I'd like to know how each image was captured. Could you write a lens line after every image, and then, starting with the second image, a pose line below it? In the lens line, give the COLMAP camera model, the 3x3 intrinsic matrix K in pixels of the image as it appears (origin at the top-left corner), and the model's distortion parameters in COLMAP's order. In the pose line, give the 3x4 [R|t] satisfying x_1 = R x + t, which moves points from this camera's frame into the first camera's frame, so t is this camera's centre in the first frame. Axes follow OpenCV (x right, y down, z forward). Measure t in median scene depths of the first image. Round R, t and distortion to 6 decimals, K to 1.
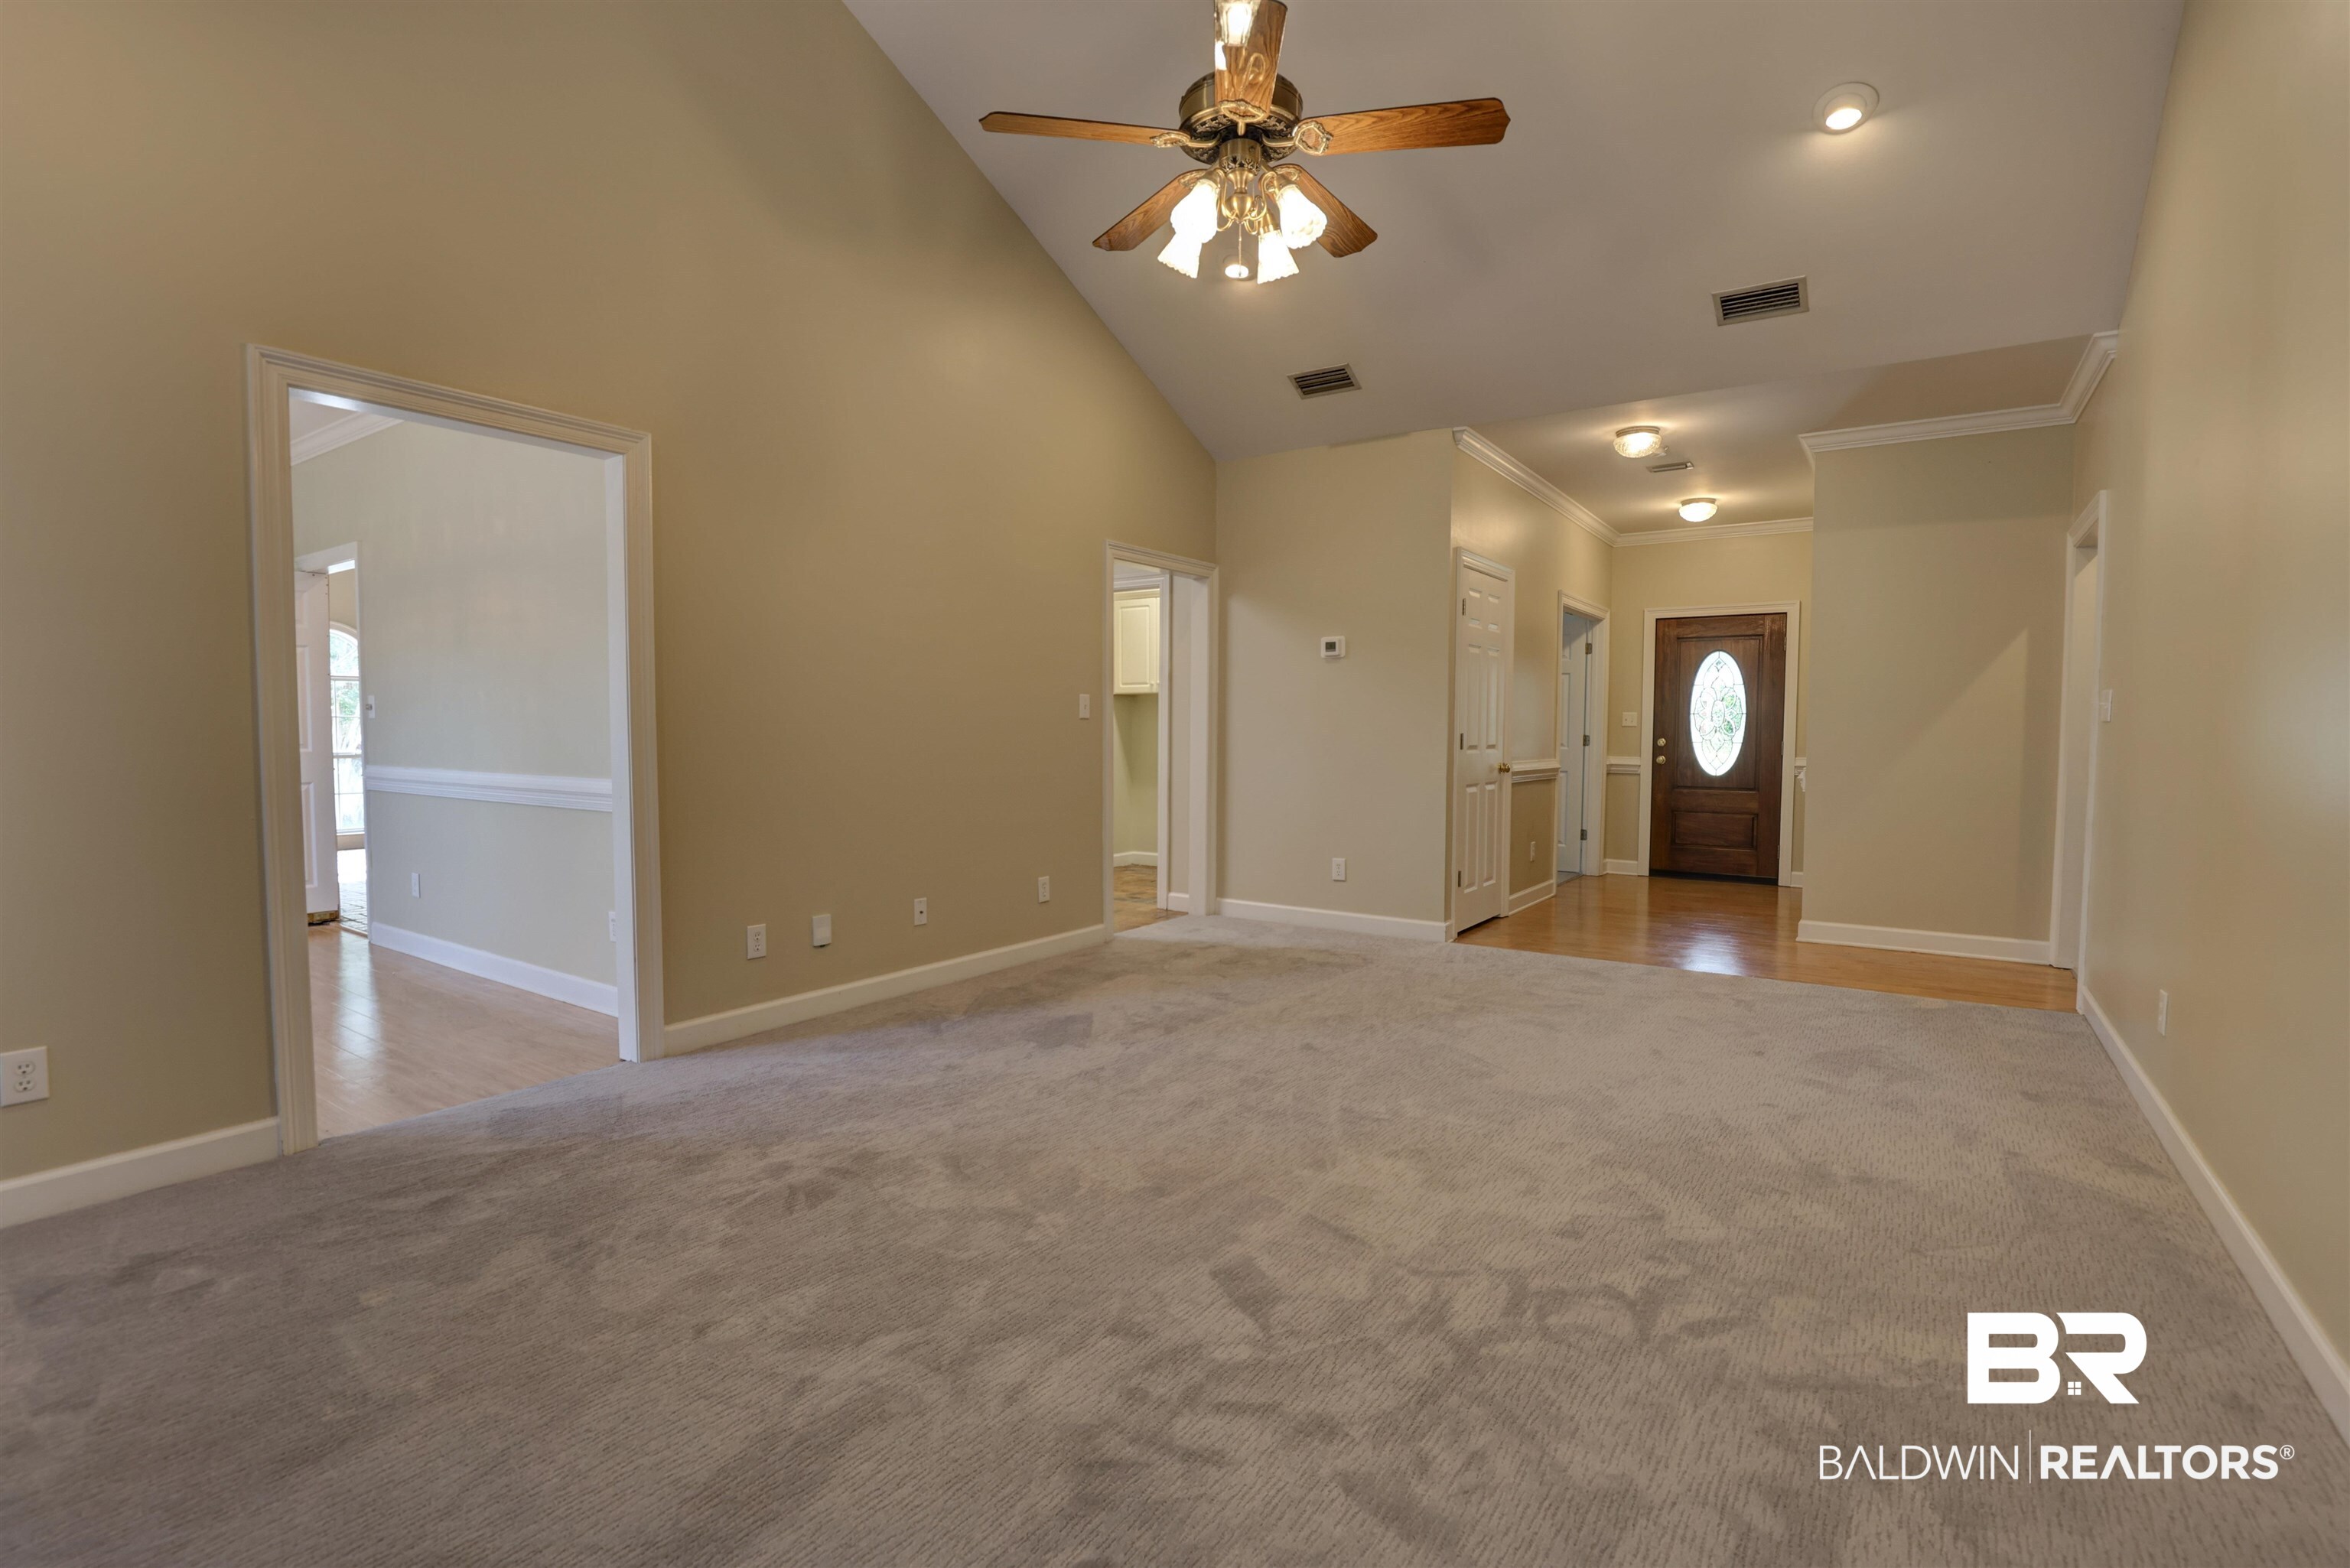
lens RADIAL K [[1077.2, 0, 1175.0], [0, 1077.2, 784.0], [0, 0, 1]] dist [-0.000280, 0.000008]
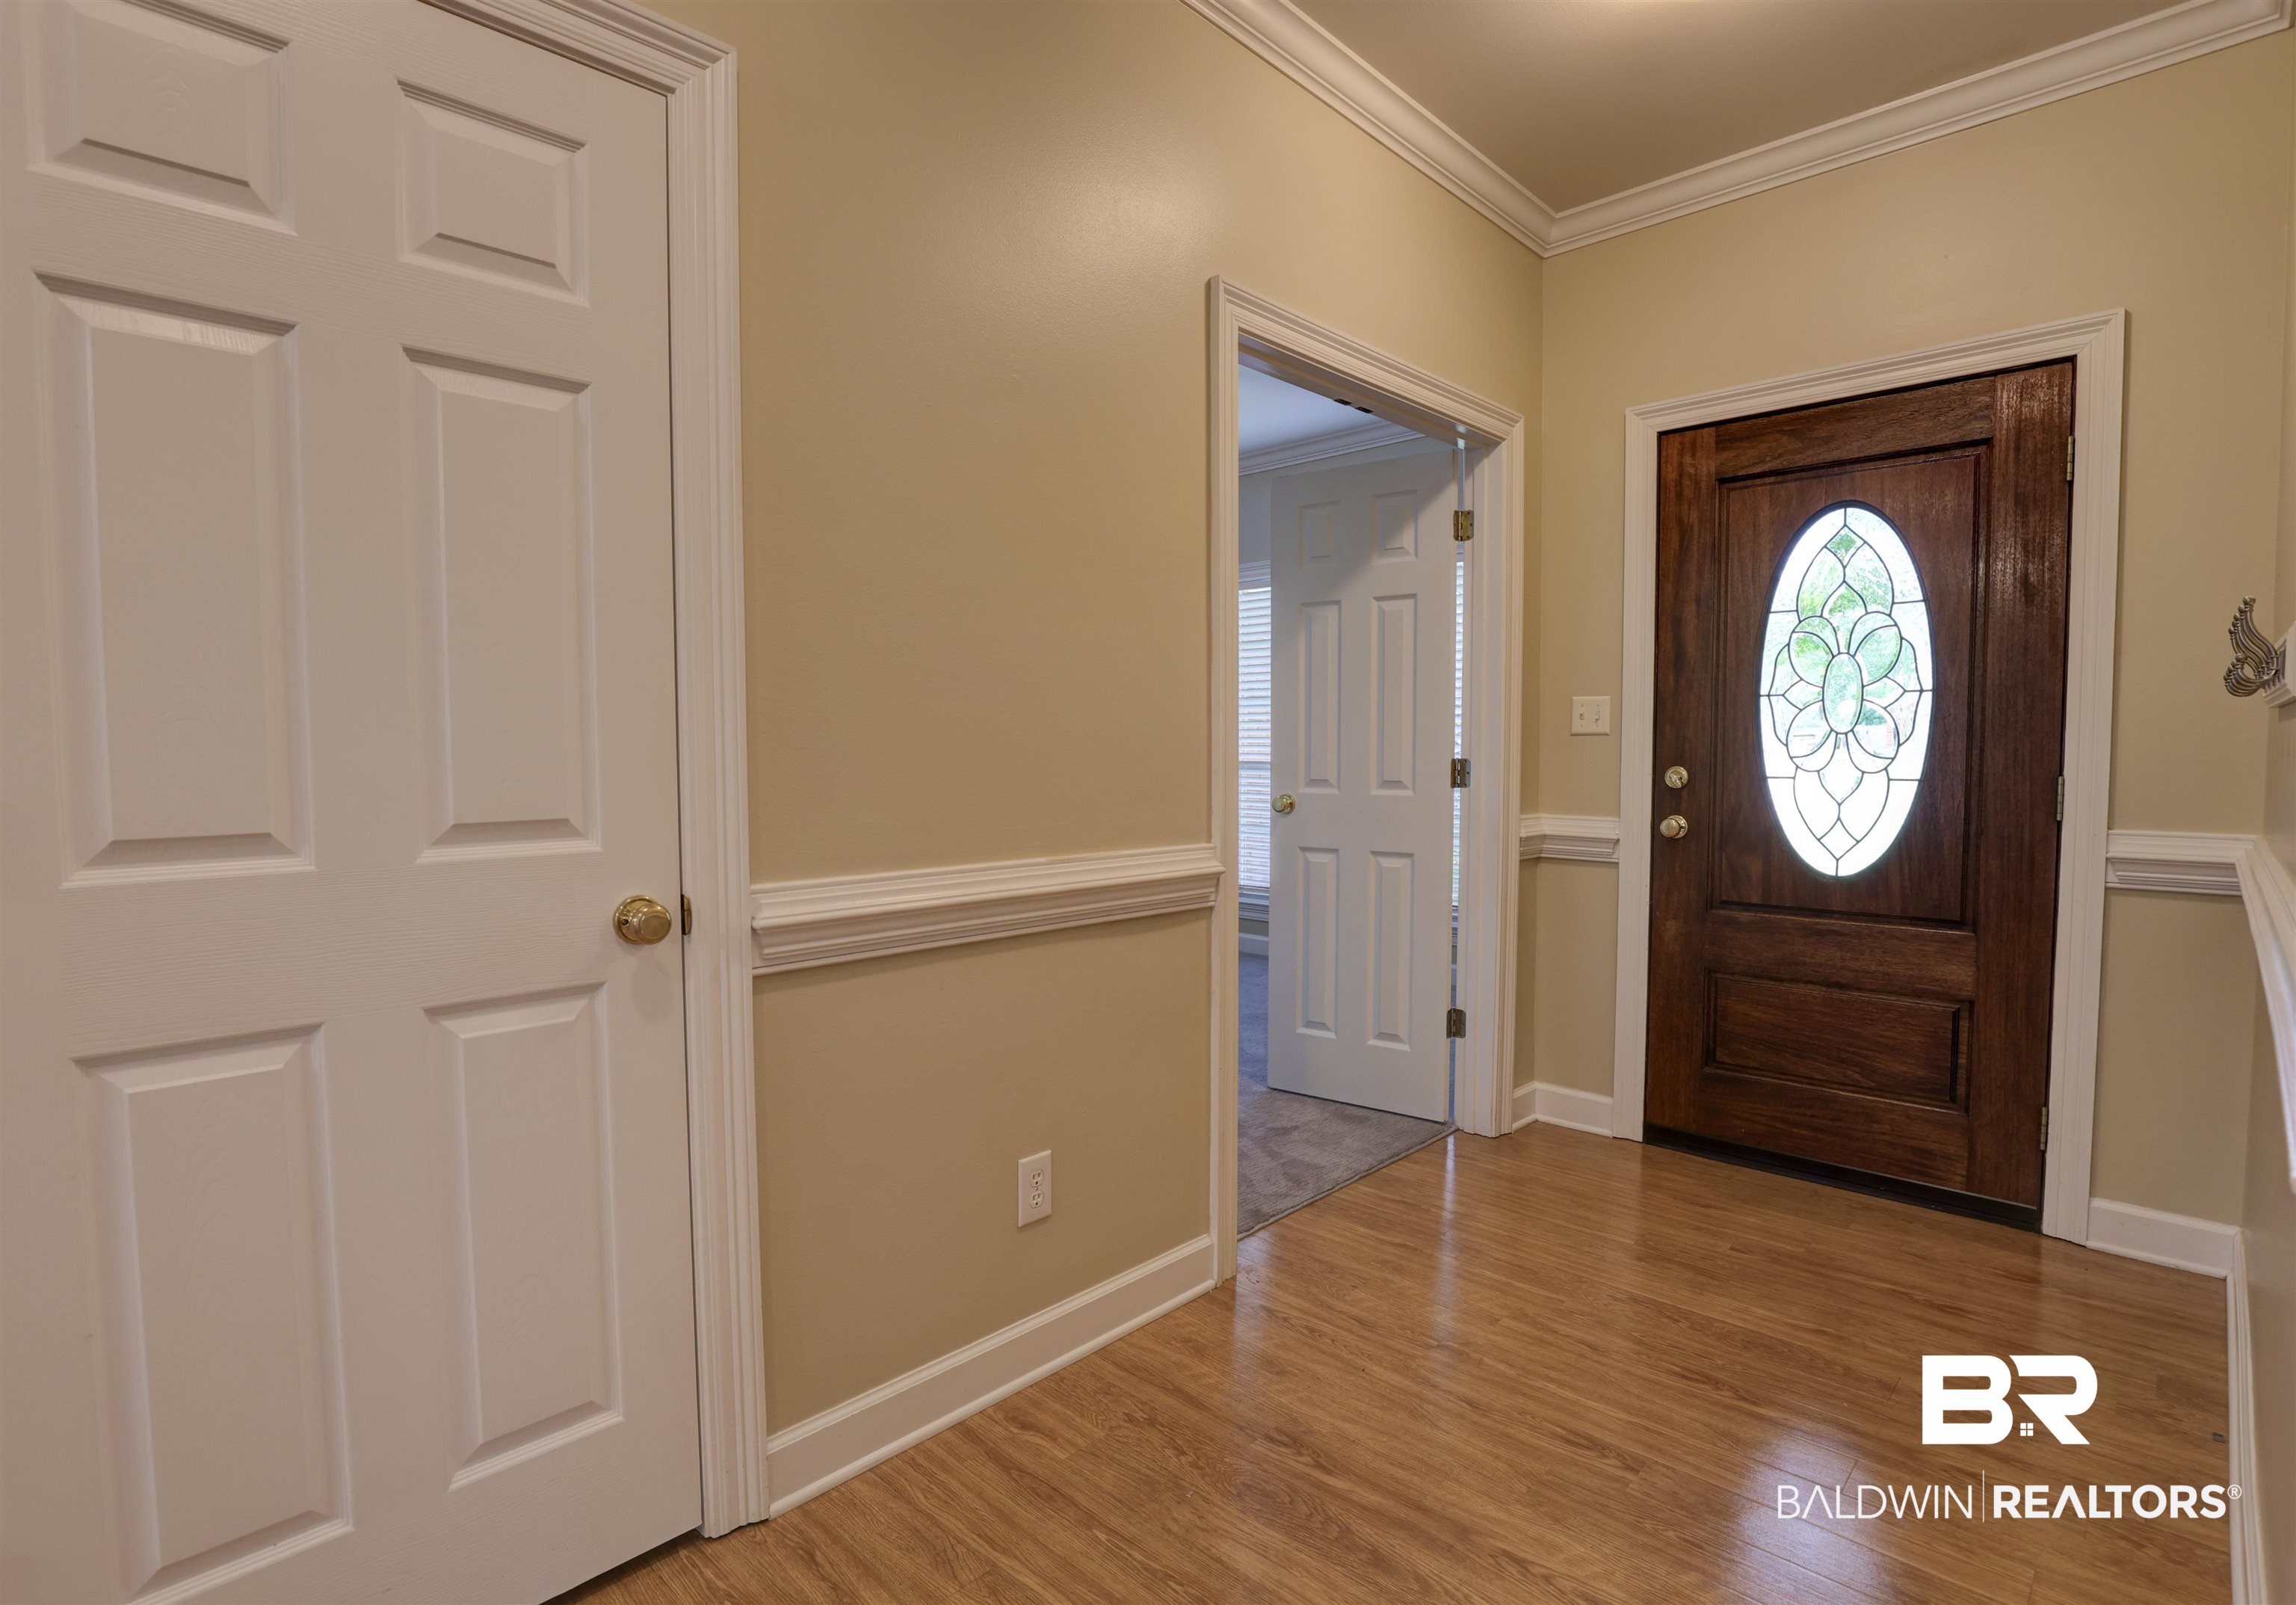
lens RADIAL K [[1074.3, 0, 1148.0], [0, 1074.3, 802.5], [0, 0, 1]] dist [-0.001877, -0.000463]
pose [[0.982705, 0.002148, -0.185165, 0.346479], [-0.002210, 0.999998, -0.000131, -0.029991], [0.185164, 0.000538, 0.982707, 0.618139]]
